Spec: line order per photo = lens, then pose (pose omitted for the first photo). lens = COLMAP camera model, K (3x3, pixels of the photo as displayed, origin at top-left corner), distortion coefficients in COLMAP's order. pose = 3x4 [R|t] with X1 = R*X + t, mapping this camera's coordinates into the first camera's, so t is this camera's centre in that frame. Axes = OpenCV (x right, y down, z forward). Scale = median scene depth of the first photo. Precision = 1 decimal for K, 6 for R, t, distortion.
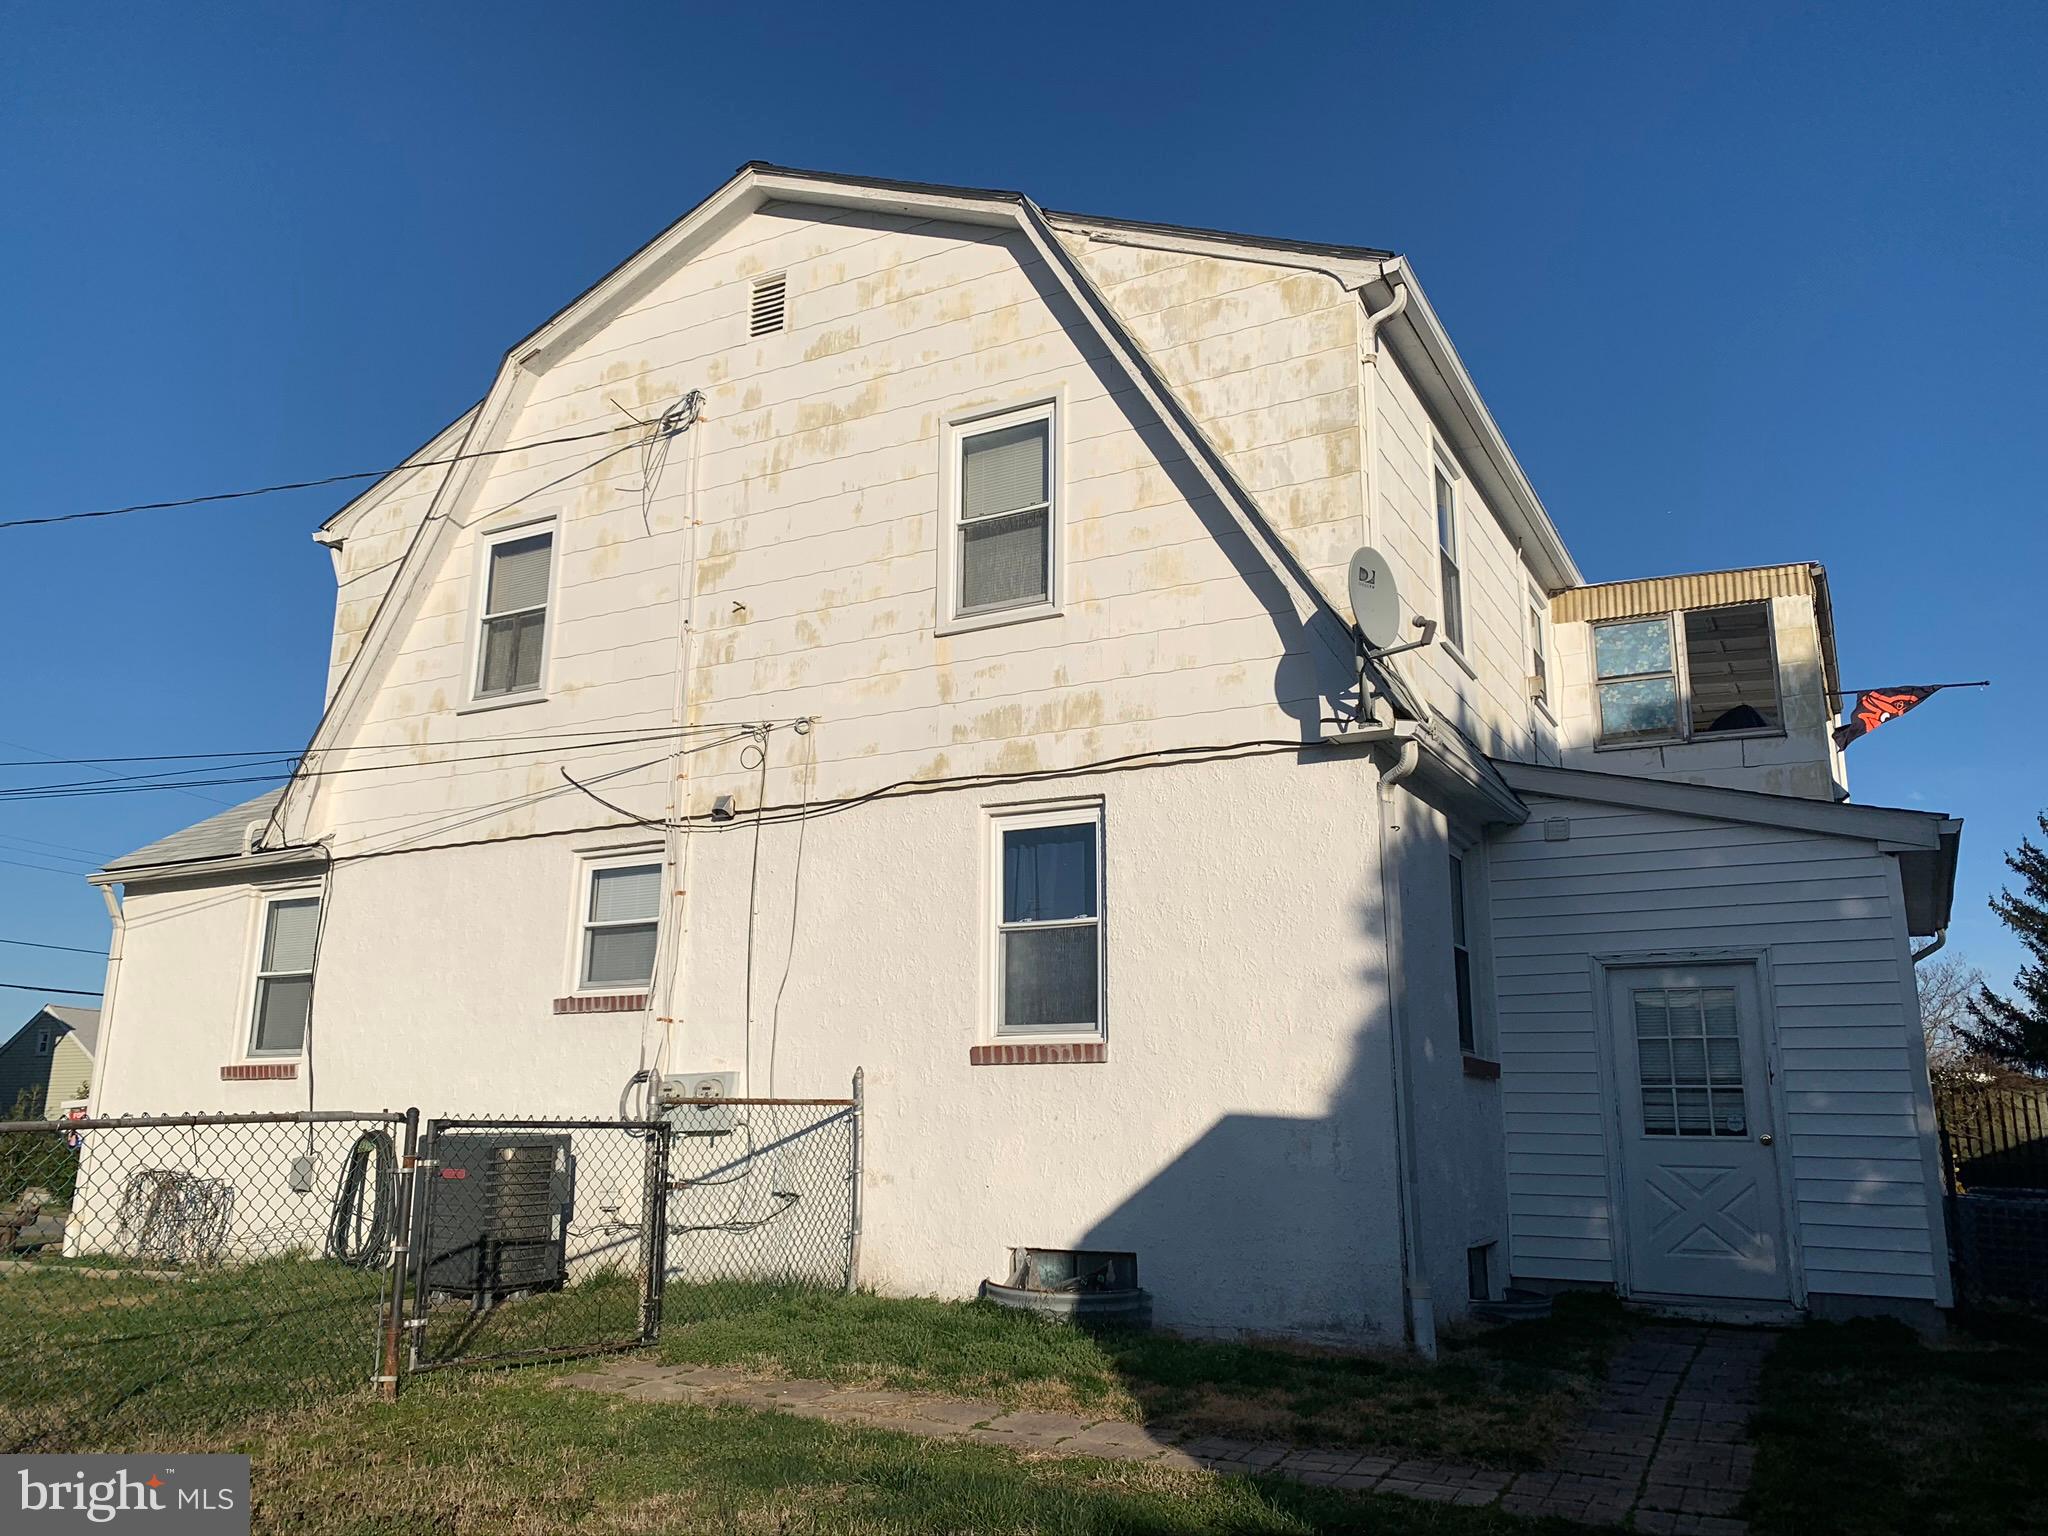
lens RADIAL K [[1577.7, 0, 1026.1], [0, 1577.7, 739.6], [0, 0, 1]] dist [0.089691, -0.109418]
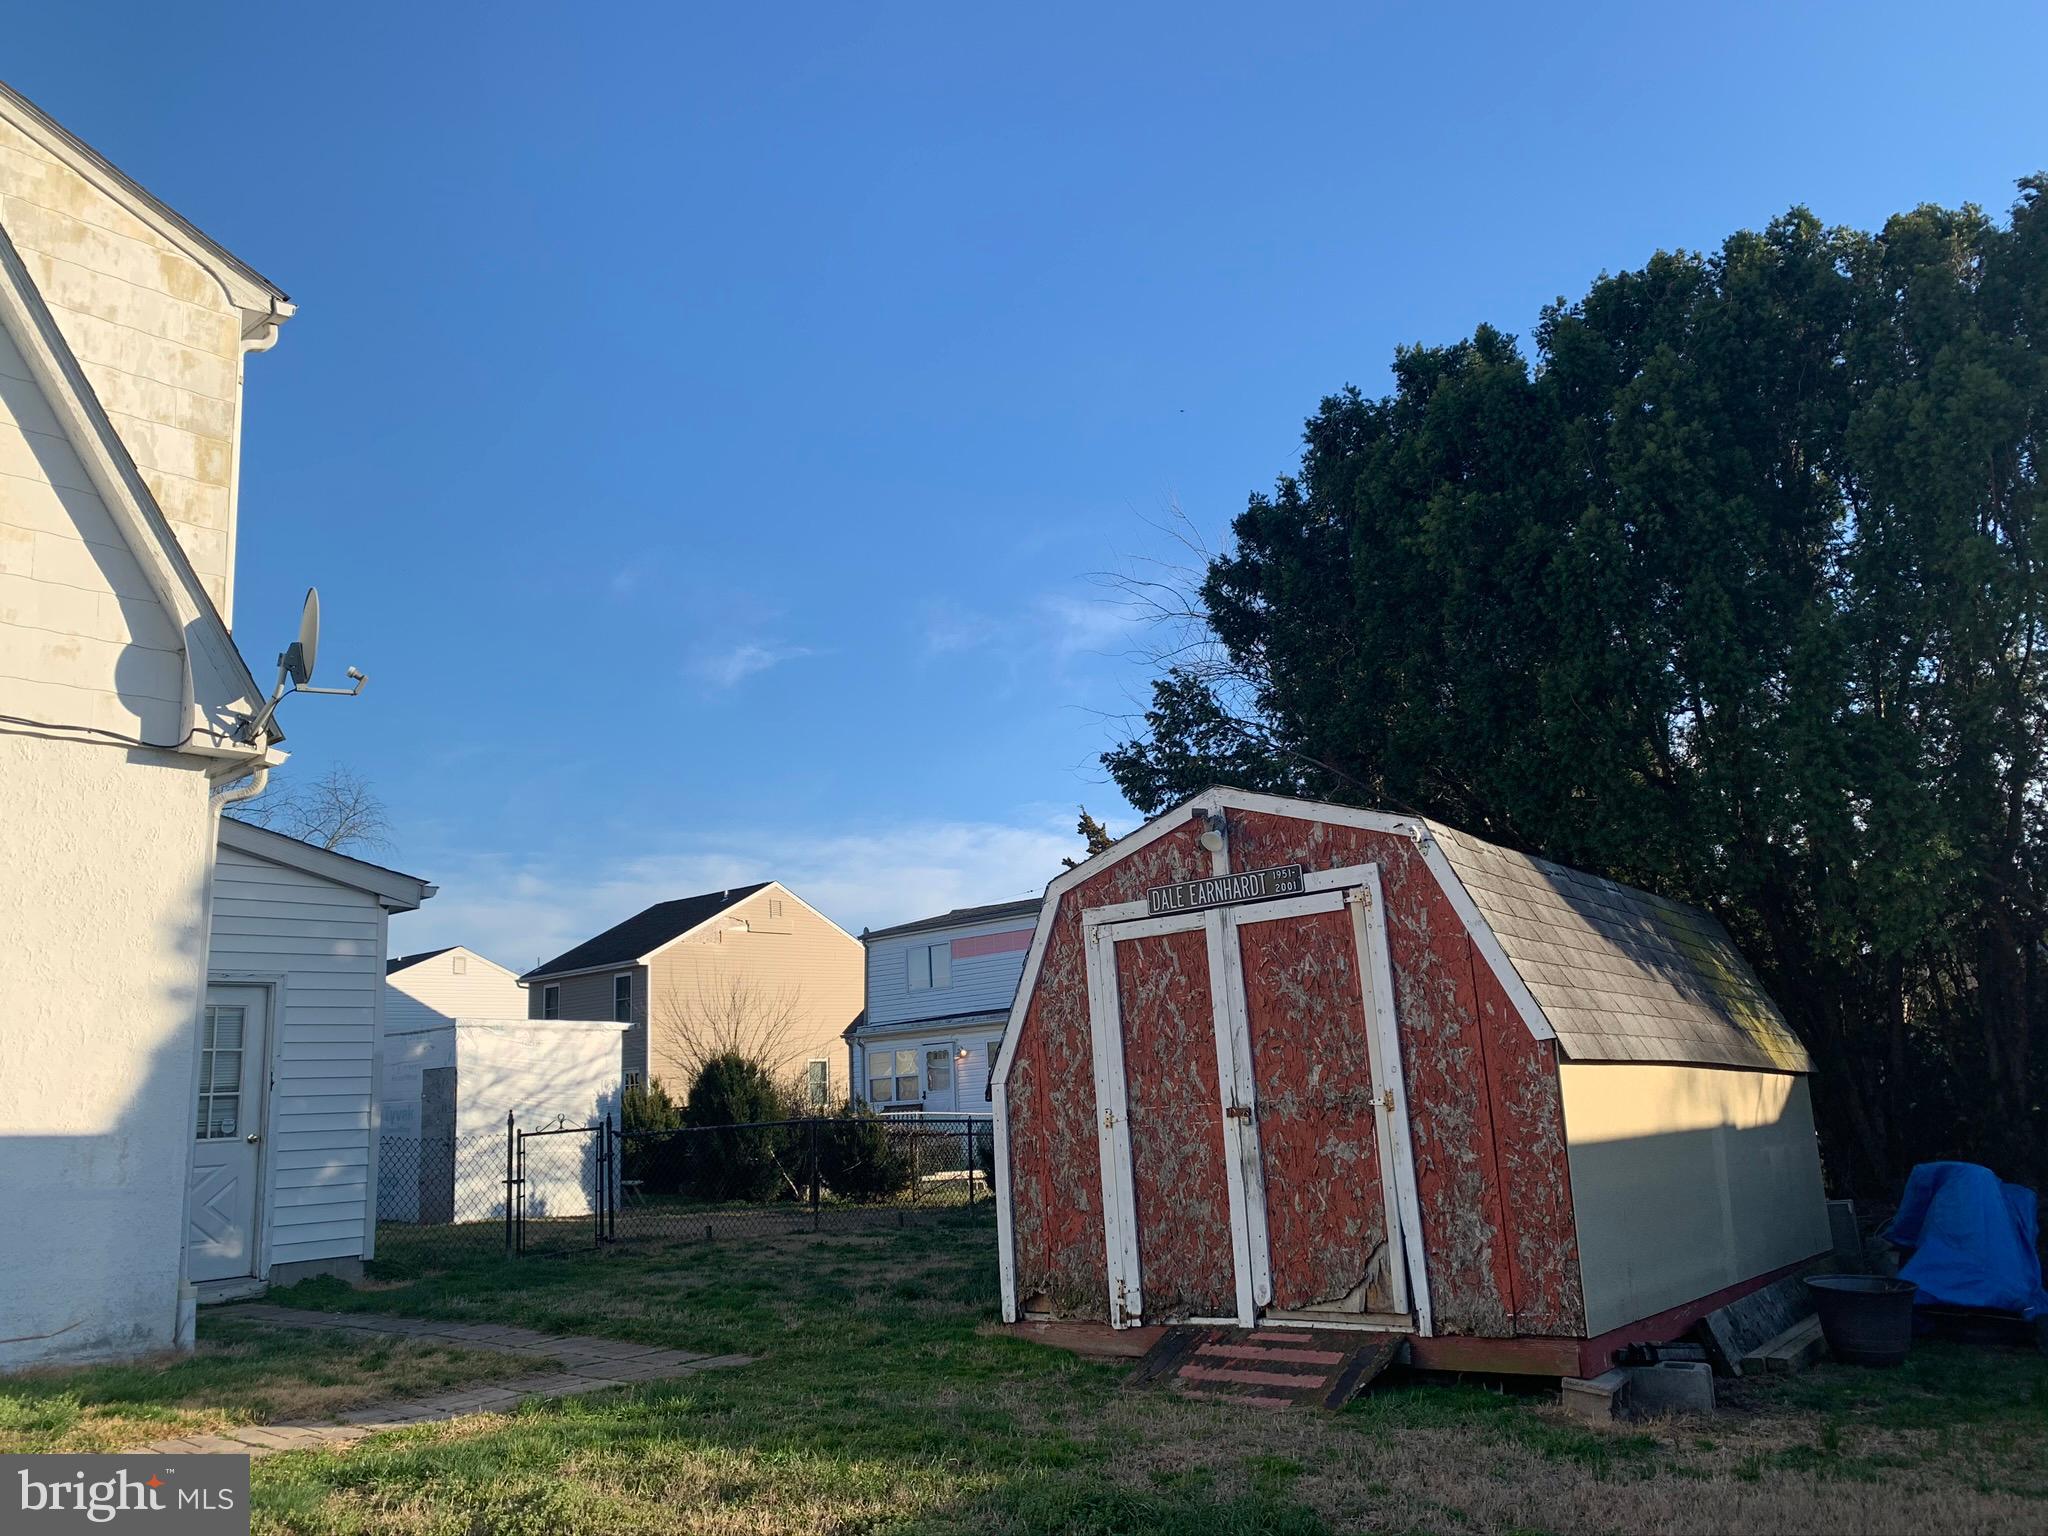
lens RADIAL K [[1577.7, 0, 1026.1], [0, 1577.7, 739.6], [0, 0, 1]] dist [0.089691, -0.109418]
pose [[0.189275, 0.200291, 0.961280, -0.636209], [-0.188036, 0.968251, -0.164719, 0.057961], [-0.963752, -0.149578, 0.220928, 0.258119]]
